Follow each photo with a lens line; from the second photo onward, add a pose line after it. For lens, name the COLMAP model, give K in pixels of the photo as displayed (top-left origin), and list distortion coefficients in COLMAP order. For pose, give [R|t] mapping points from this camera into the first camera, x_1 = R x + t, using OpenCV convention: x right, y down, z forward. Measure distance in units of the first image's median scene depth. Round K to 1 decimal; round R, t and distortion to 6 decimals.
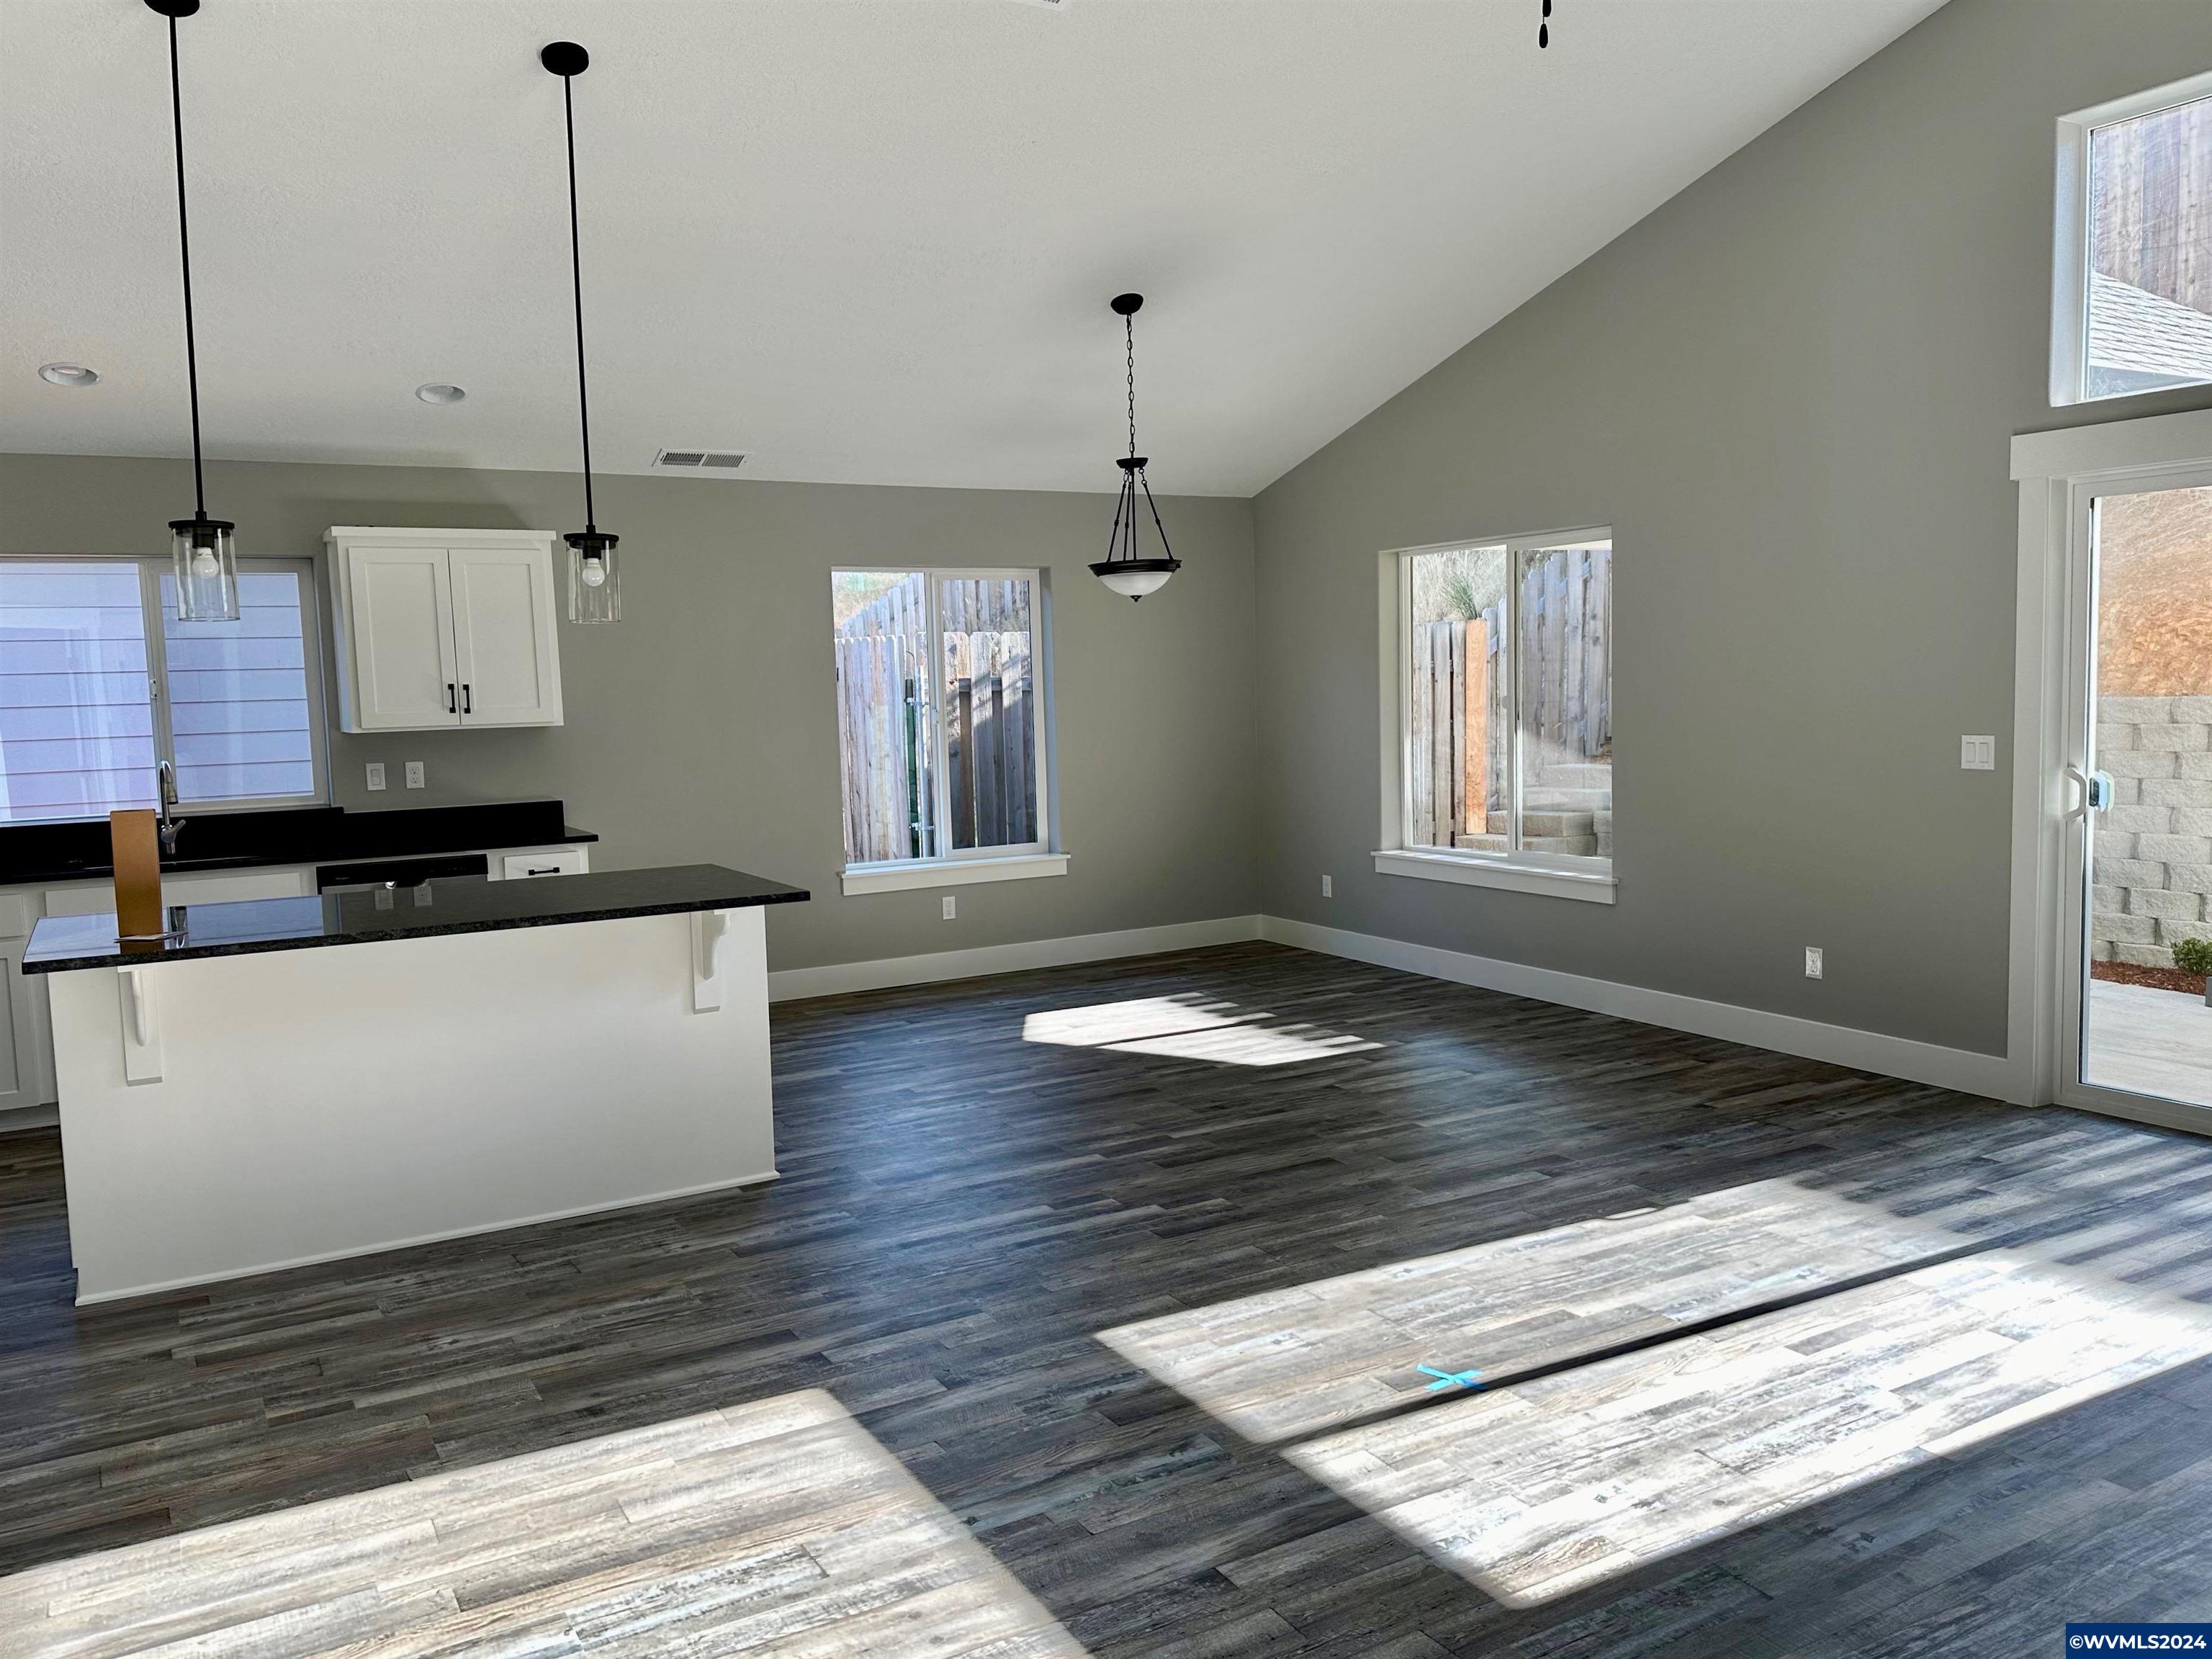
lens RADIAL K [[1674.1, 0, 1106.0], [0, 1674.1, 829.5], [0, 0, 1]] dist [0.040958, -0.086690]
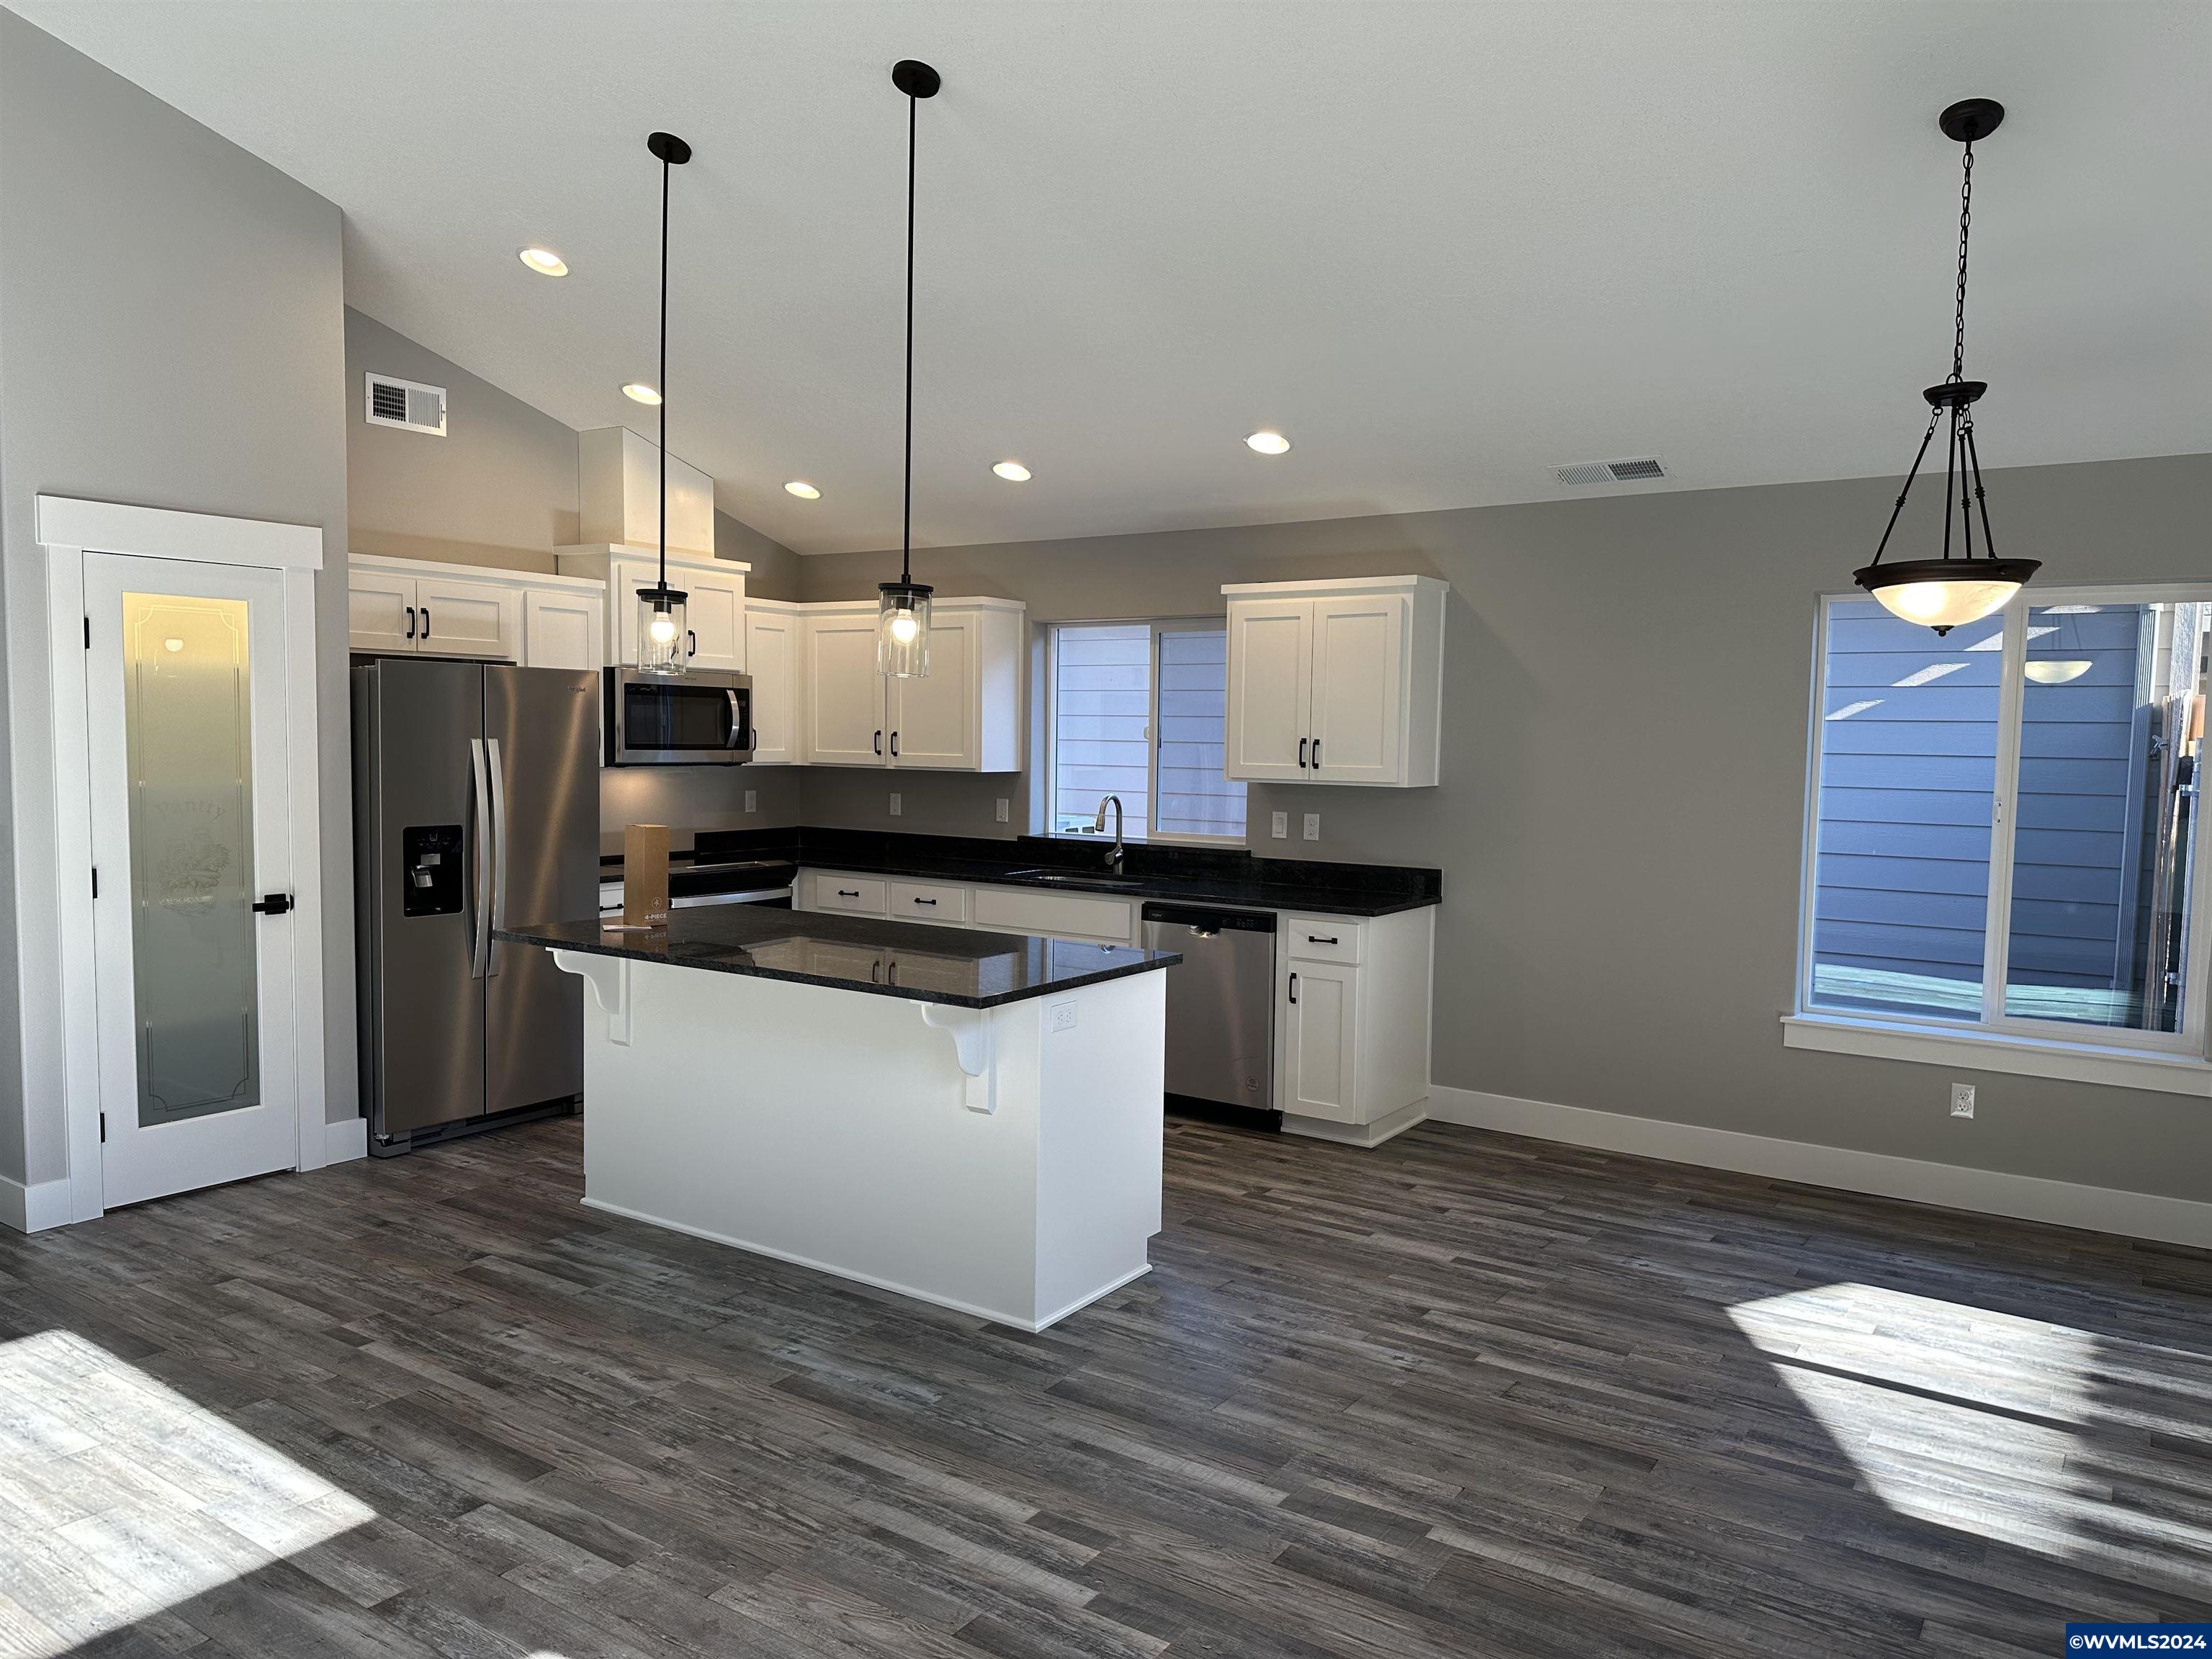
lens RADIAL K [[1537.4, 0, 1106.0], [0, 1537.4, 829.5], [0, 0, 1]] dist [0.033915, -0.030724]
pose [[0.414388, 0.088254, -0.905811, 0.576061], [-0.105894, 0.993203, 0.048324, -0.097852], [0.903919, 0.075895, 0.420917, 0.794827]]
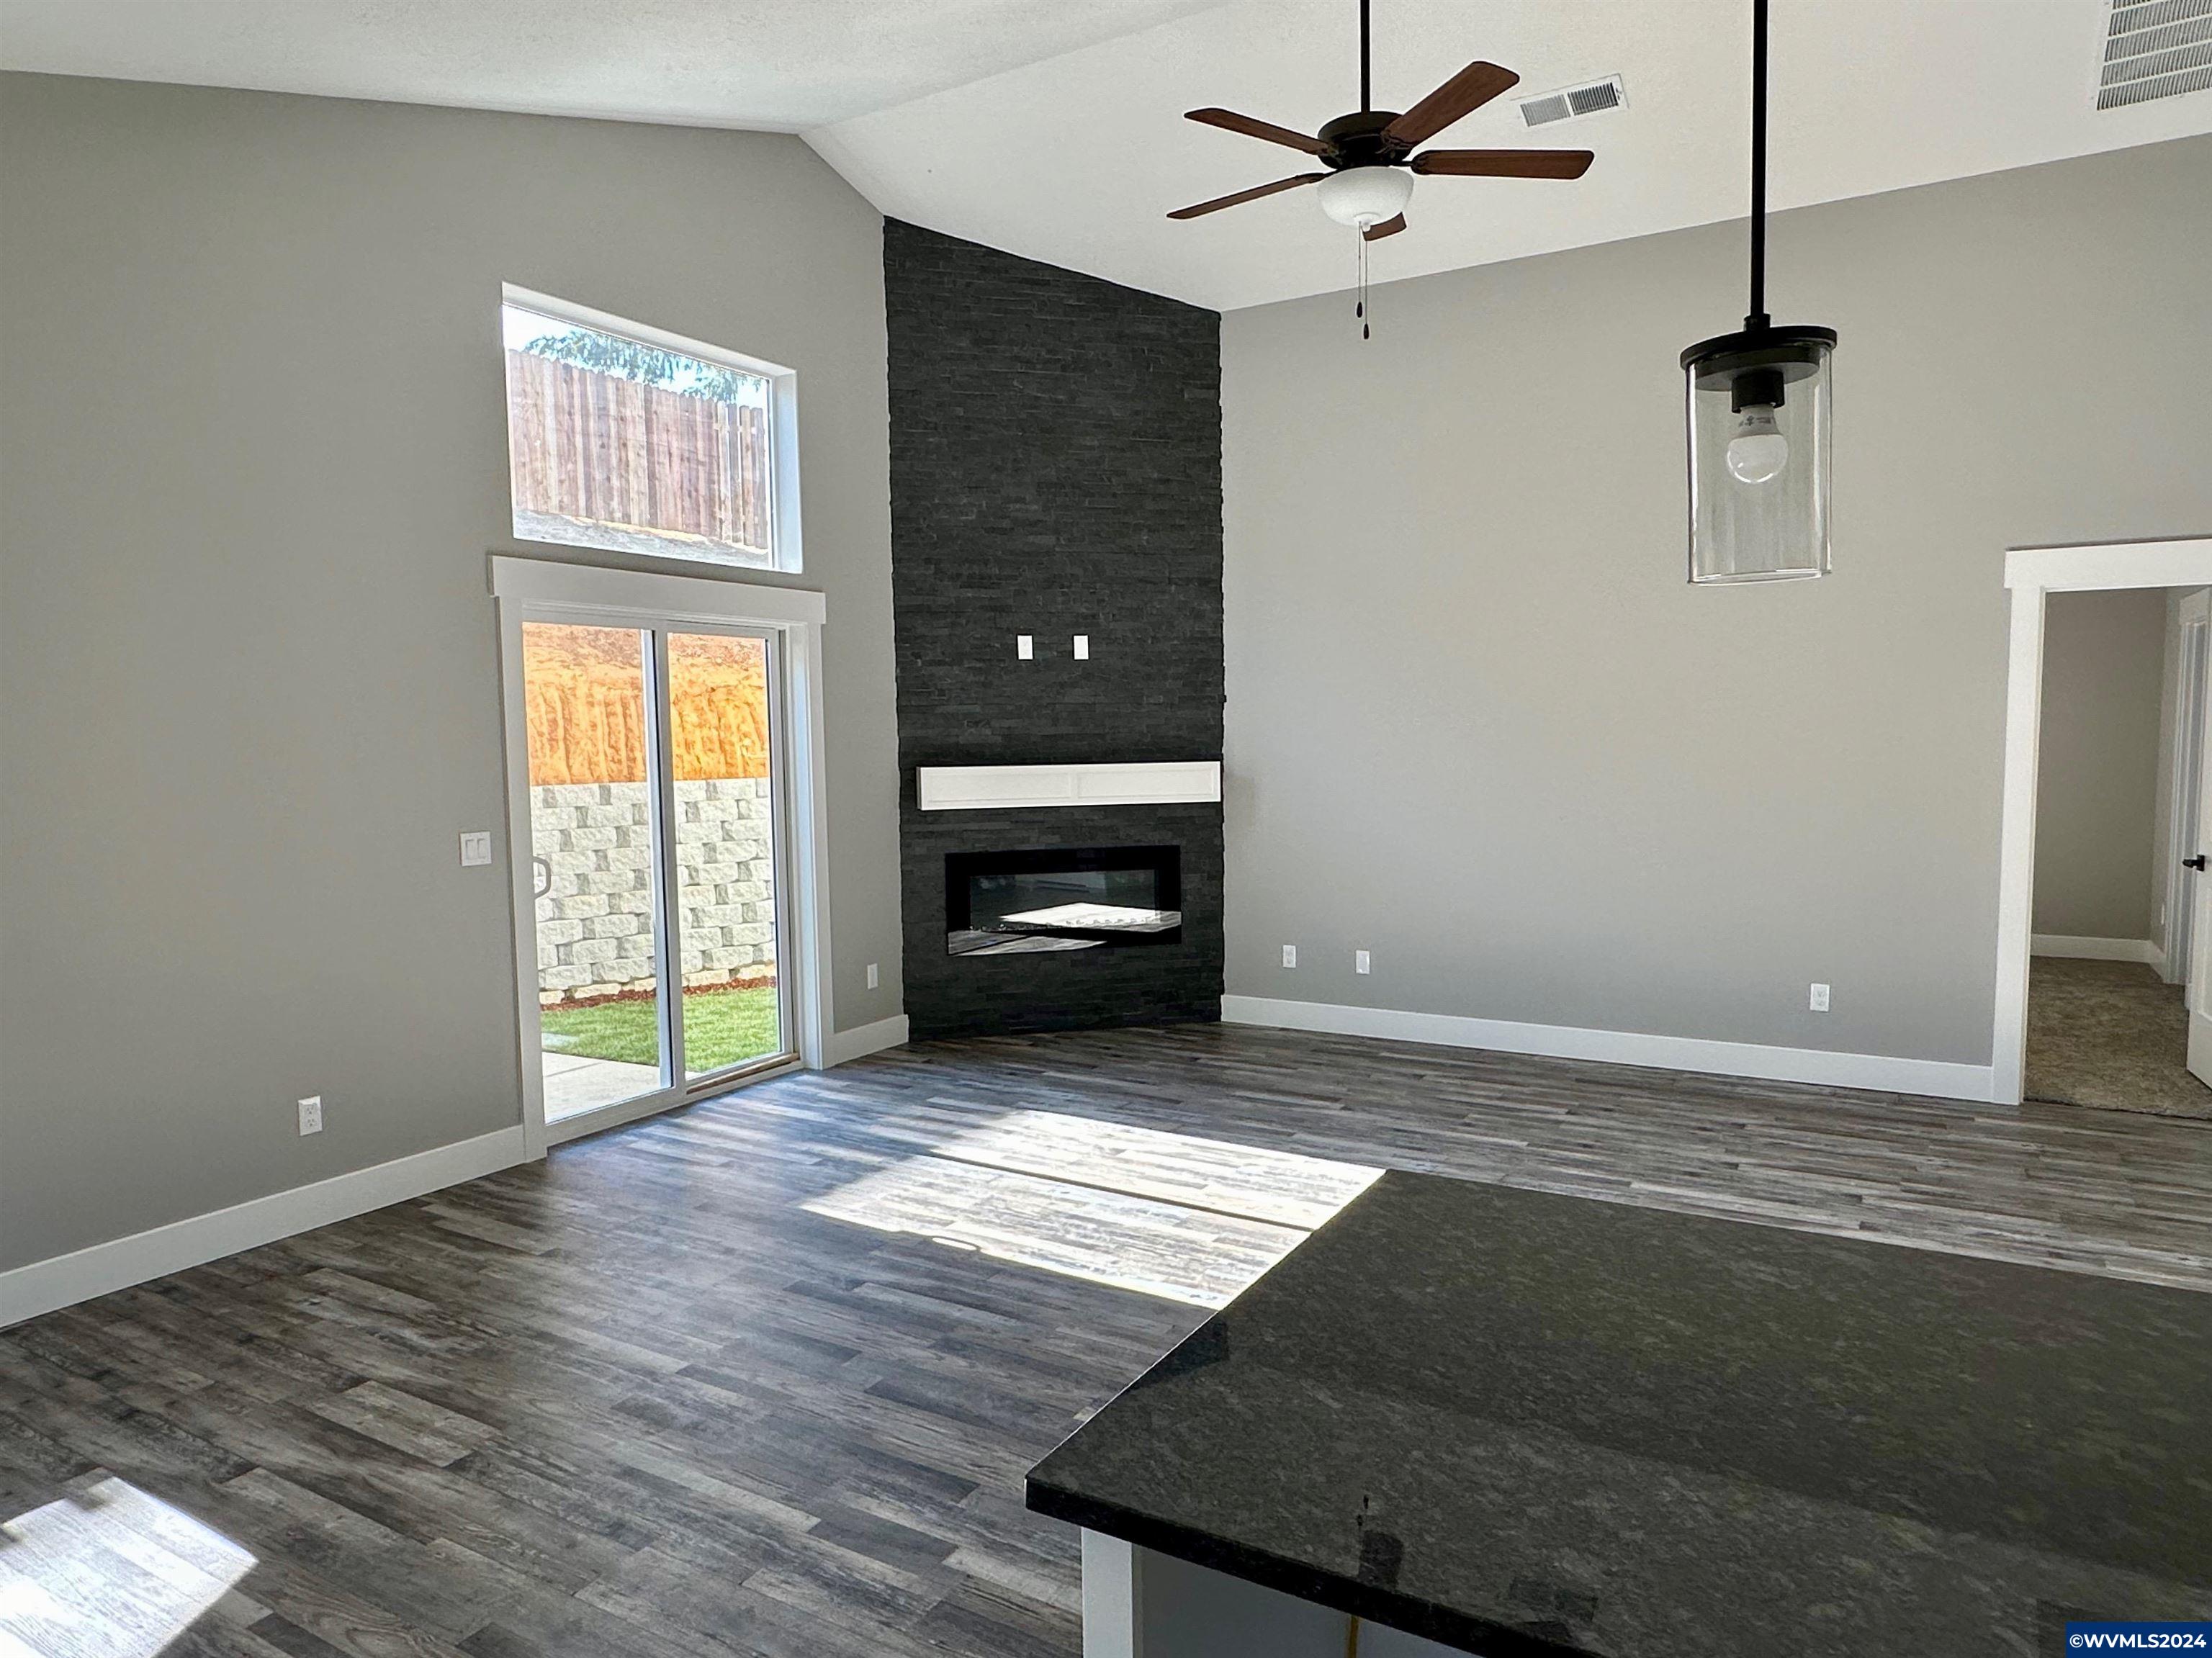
lens RADIAL K [[1362.1, 0, 1106.0], [0, 1362.1, 829.0], [0, 0, 1]] dist [0.001785, 0.000231]
pose [[-0.479049, -0.032557, 0.877184, -0.534364], [0.108850, 0.989395, 0.096168, -0.124012], [-0.871013, 0.141551, -0.470425, 1.358431]]
